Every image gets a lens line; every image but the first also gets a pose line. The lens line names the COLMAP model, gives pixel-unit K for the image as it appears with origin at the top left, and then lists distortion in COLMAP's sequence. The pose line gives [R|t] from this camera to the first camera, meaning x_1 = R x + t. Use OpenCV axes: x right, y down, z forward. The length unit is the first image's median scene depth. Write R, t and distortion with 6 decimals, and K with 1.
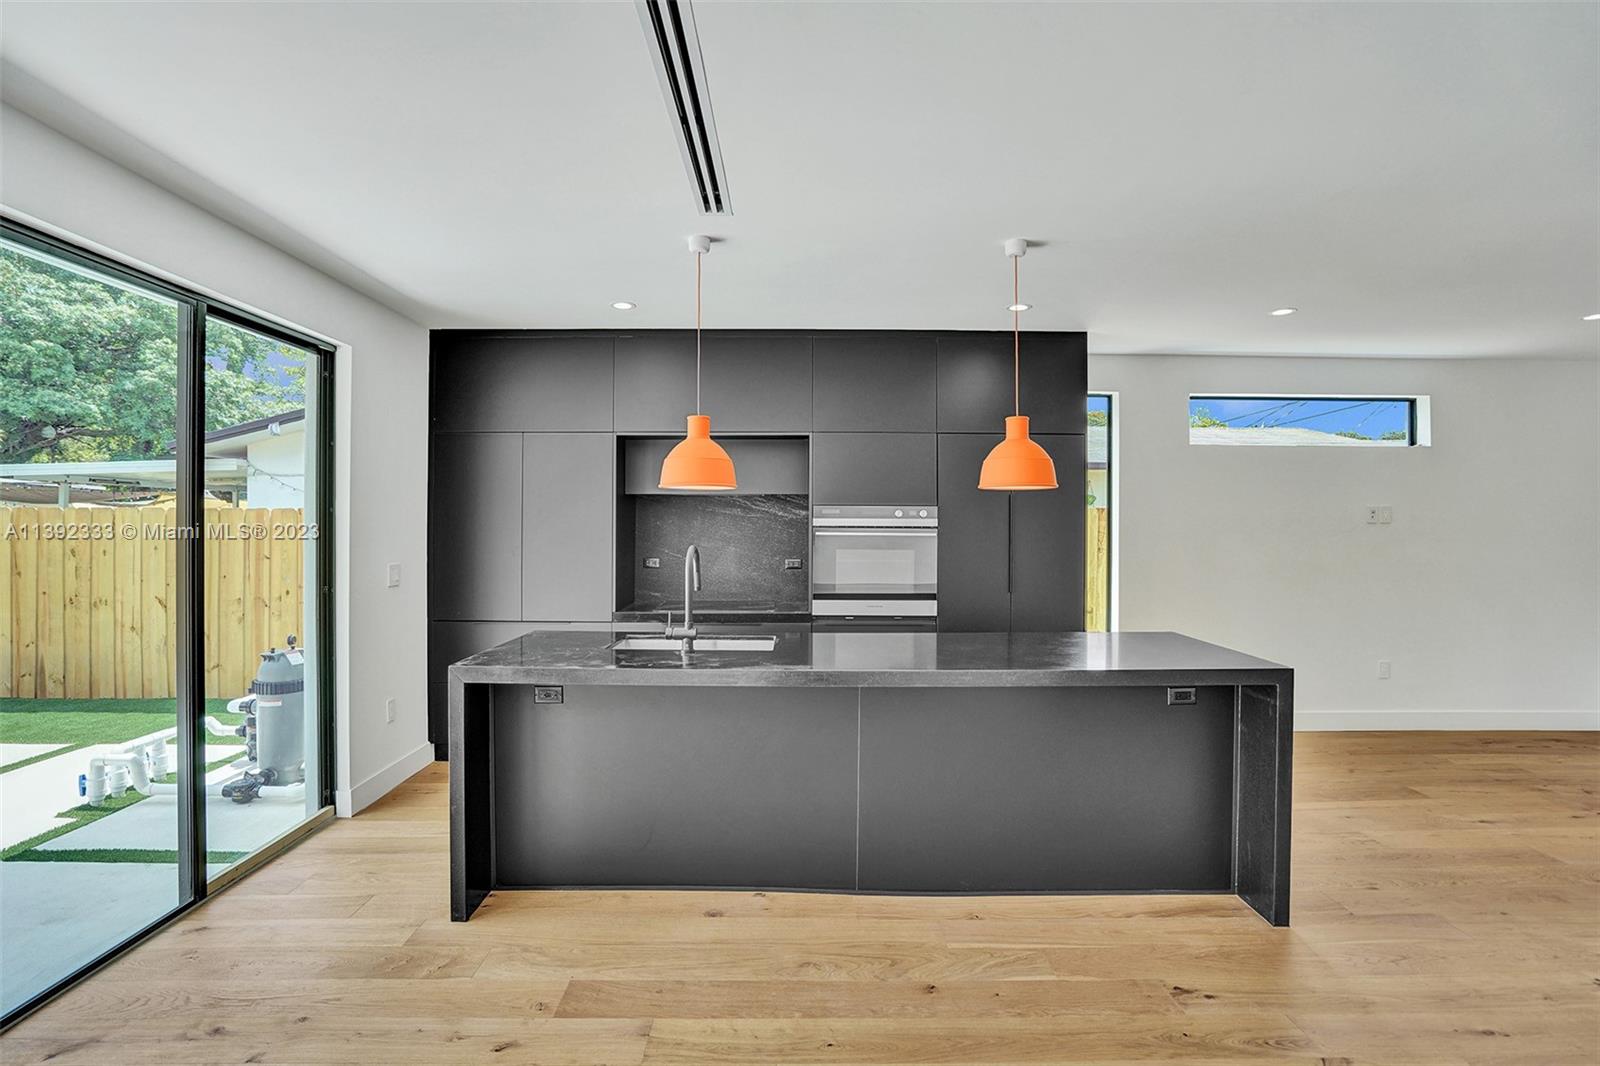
lens RADIAL K [[760.0, 0, 792.5], [0, 760.0, 521.1], [0, 0, 1]] dist [-0.062158, 0.025474]
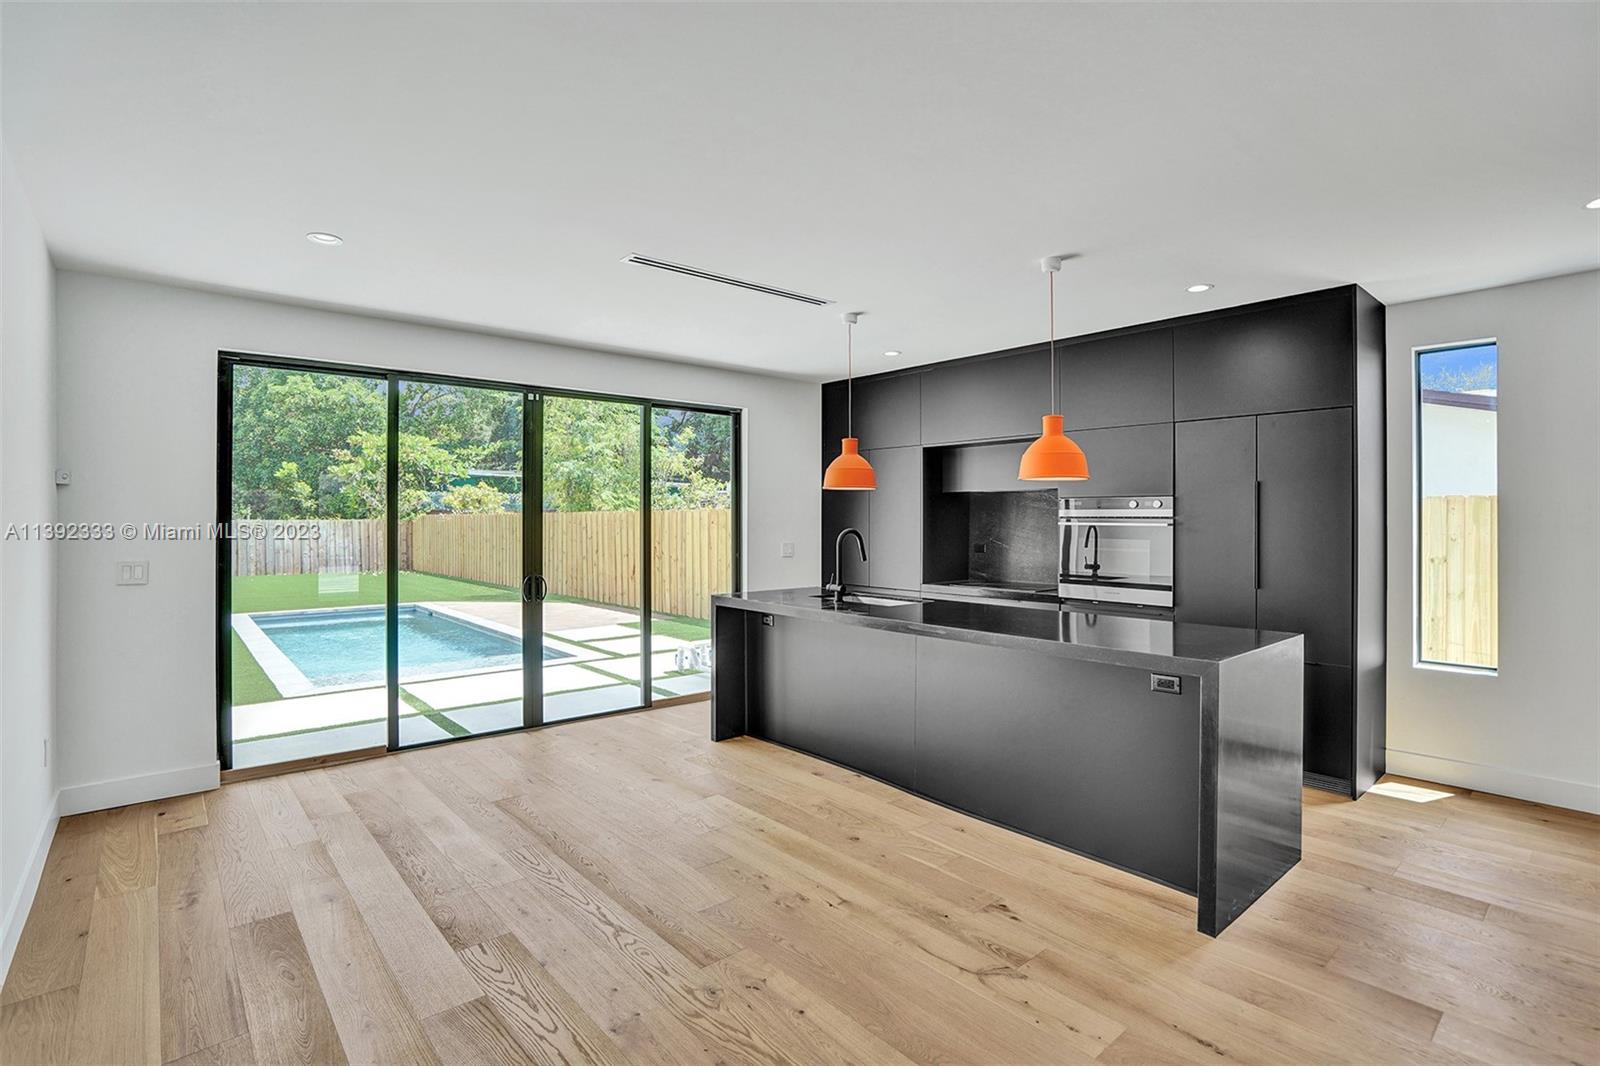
lens RADIAL K [[760.0, 0, 792.5], [0, 760.0, 521.1], [0, 0, 1]] dist [-0.062158, 0.025474]
pose [[0.646894, -0.002384, -0.762577, 0.941259], [0.004278, 0.999991, 0.000502, 0.015831], [0.762568, -0.003587, 0.646898, -0.014739]]
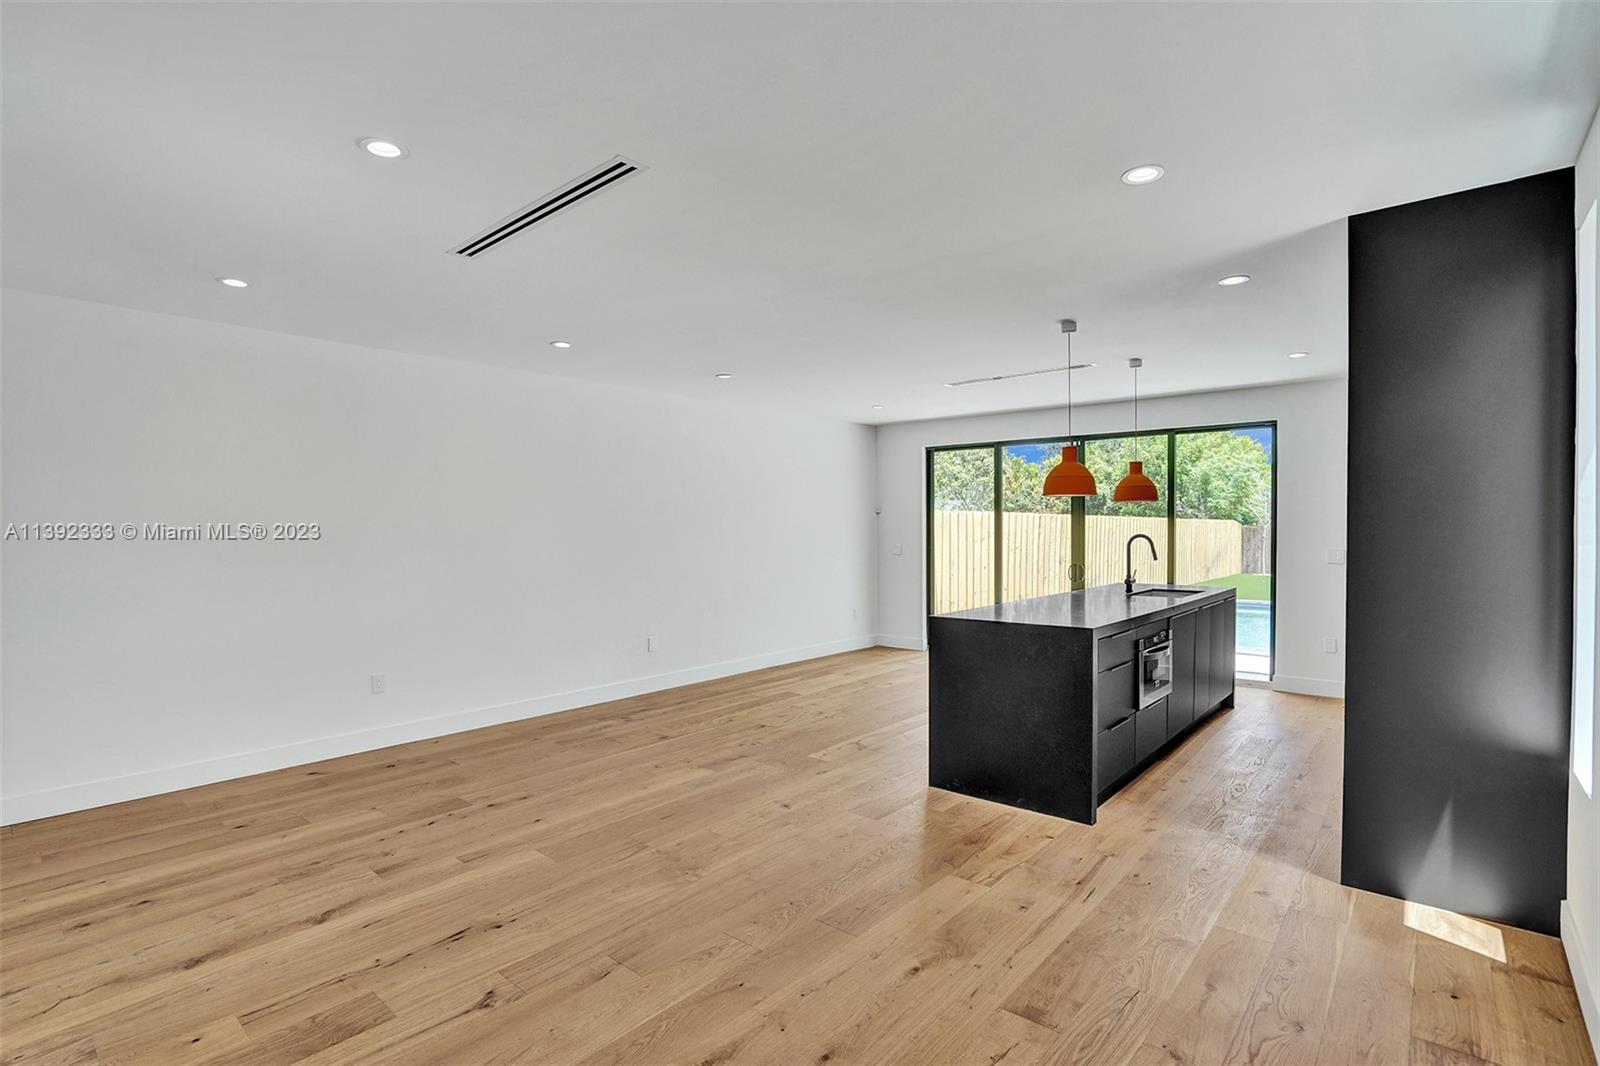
lens RADIAL K [[765.4, 0, 784.8], [0, 765.4, 541.8], [0, 0, 1]] dist [-0.068905, 0.026382]
pose [[-0.669104, 0.014608, -0.743025, 1.829539], [0.005218, 0.999874, 0.014959, 0.021417], [0.743150, 0.006132, -0.669097, 1.645193]]
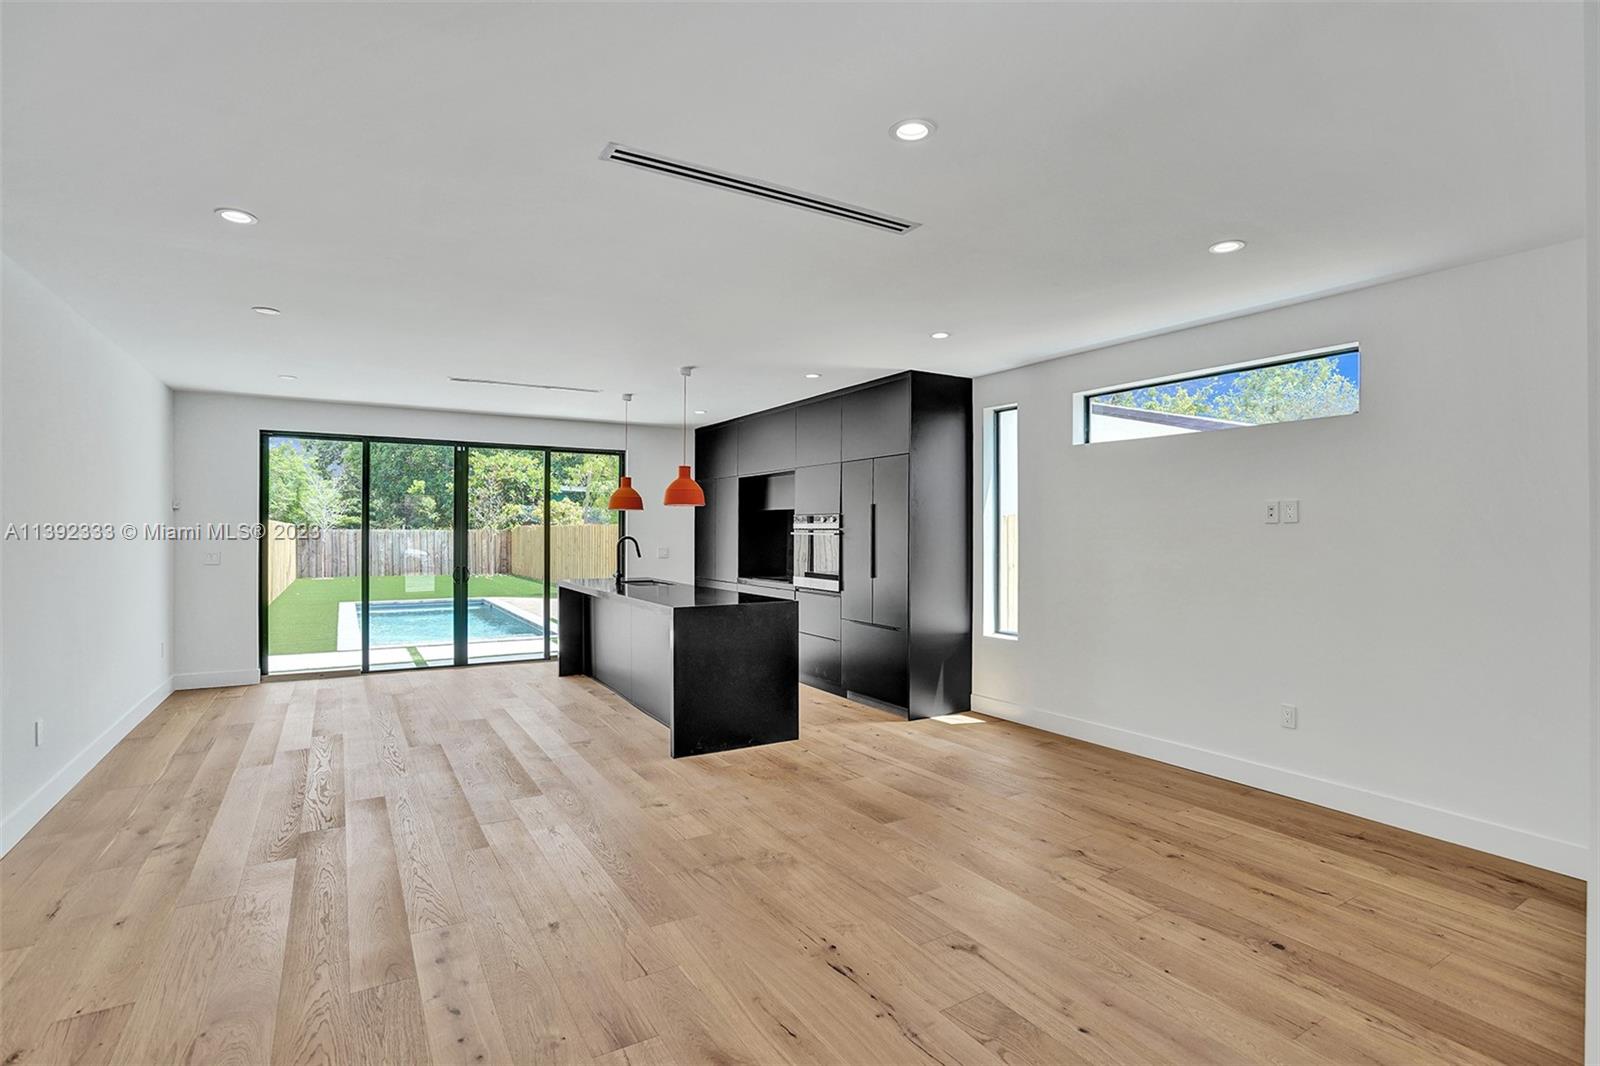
lens RADIAL K [[770.0, 0, 795.7], [0, 770.0, 532.1], [0, 0, 1]] dist [-0.062402, 0.027430]
pose [[0.509459, -0.000576, -0.860495, 2.123203], [-0.000490, 0.999999, -0.000960, 0.022943], [0.860495, 0.000911, 0.509458, 0.305048]]
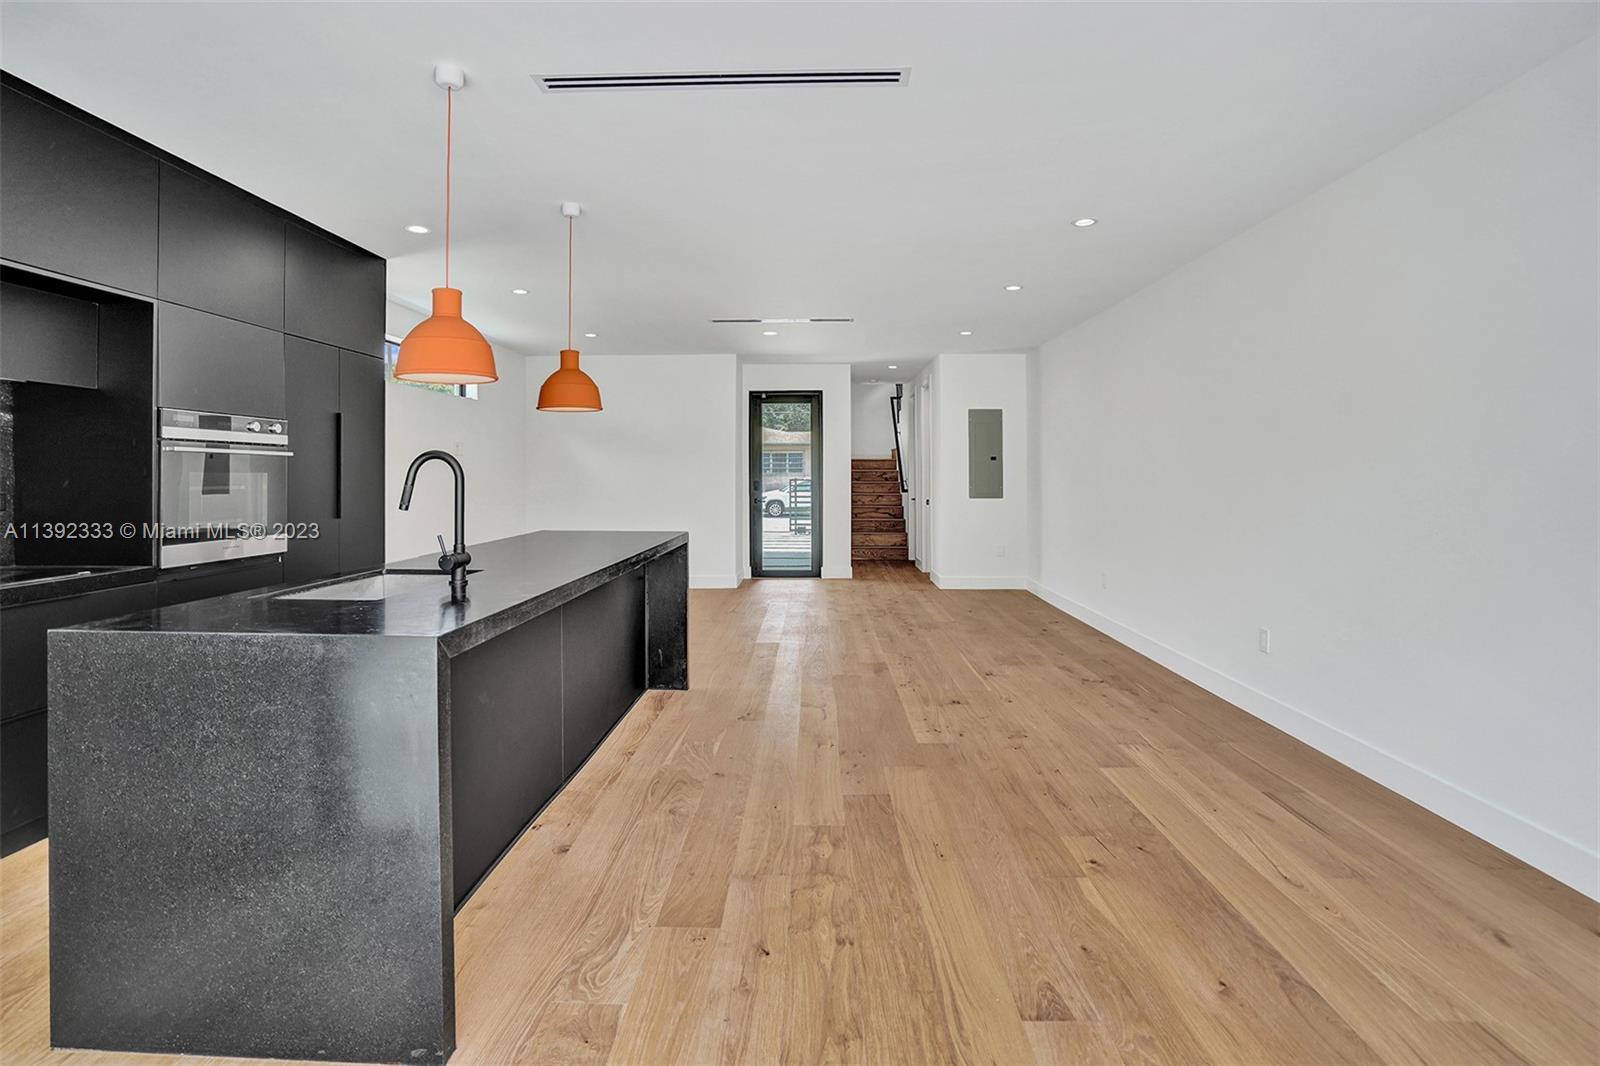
lens RADIAL K [[775.7, 0, 790.9], [0, 775.7, 476.8], [0, 0, 1]] dist [-0.050873, 0.020297]
pose [[0.041554, -0.007795, 0.999106, -0.952511], [-0.001573, 0.999968, 0.007867, 0.053710], [-0.999135, -0.001898, 0.041541, 0.629890]]
